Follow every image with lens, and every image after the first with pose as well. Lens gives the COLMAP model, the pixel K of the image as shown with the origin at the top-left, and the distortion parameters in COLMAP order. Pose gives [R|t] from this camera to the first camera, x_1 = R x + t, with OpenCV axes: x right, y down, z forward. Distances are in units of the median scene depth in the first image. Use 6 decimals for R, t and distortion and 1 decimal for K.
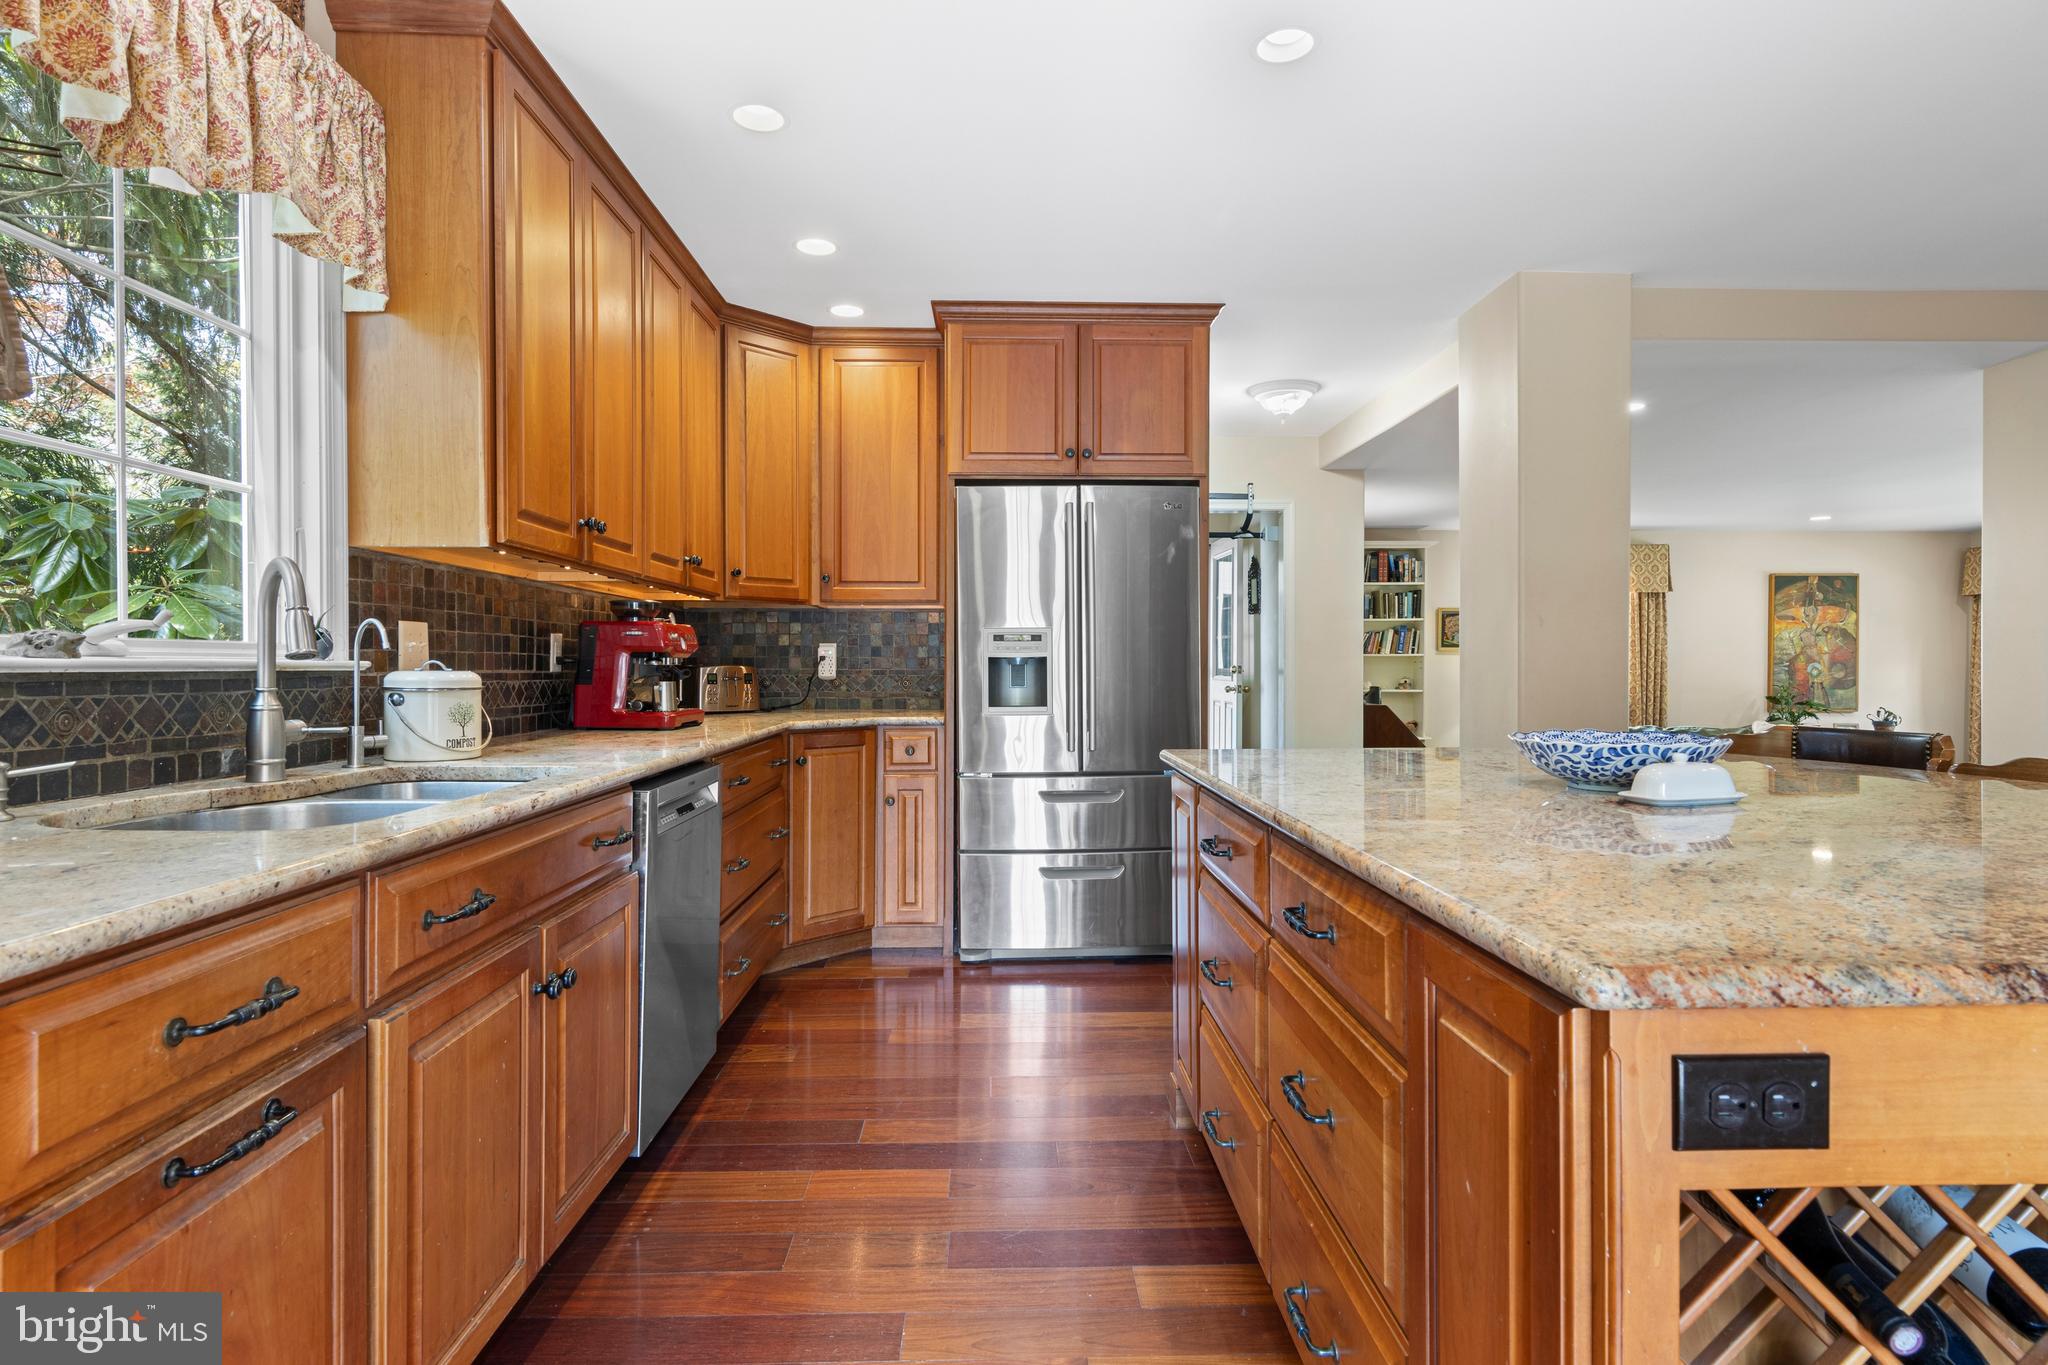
lens RADIAL K [[1046.8, 0, 1021.5], [0, 1046.8, 678.4], [0, 0, 1]] dist [0.014236, -0.005957]
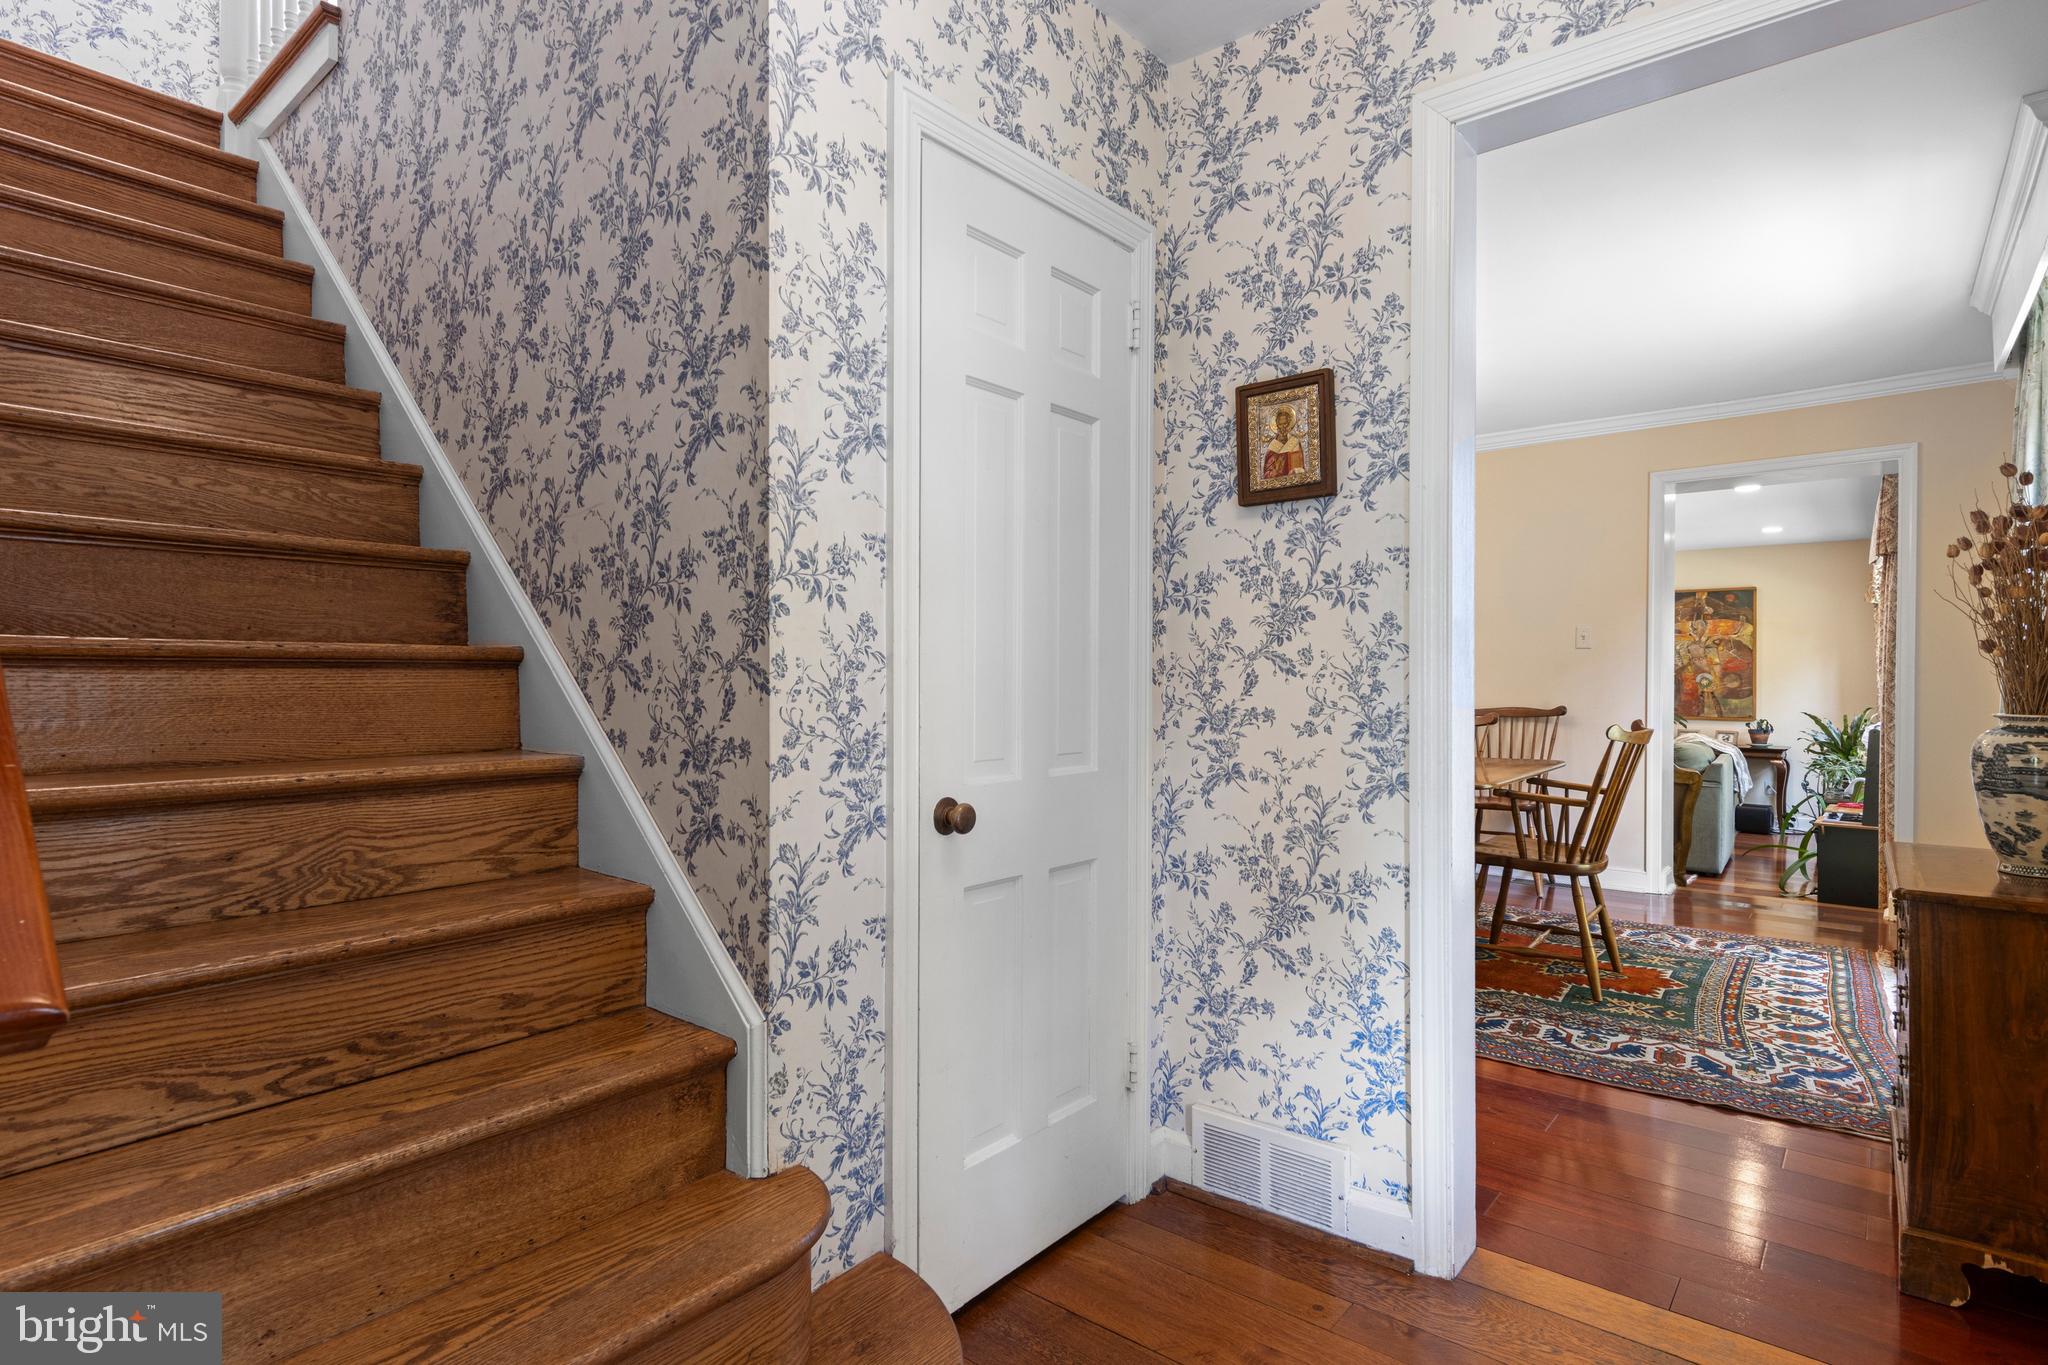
lens RADIAL K [[1046.8, 0, 1021.5], [0, 1046.8, 678.4], [0, 0, 1]] dist [0.014236, -0.005957]
pose [[0.756672, 0.003842, -0.653784, 0.927226], [-0.008155, 0.999960, -0.003562, -0.000275], [0.653744, 0.008027, 0.756673, -0.252568]]
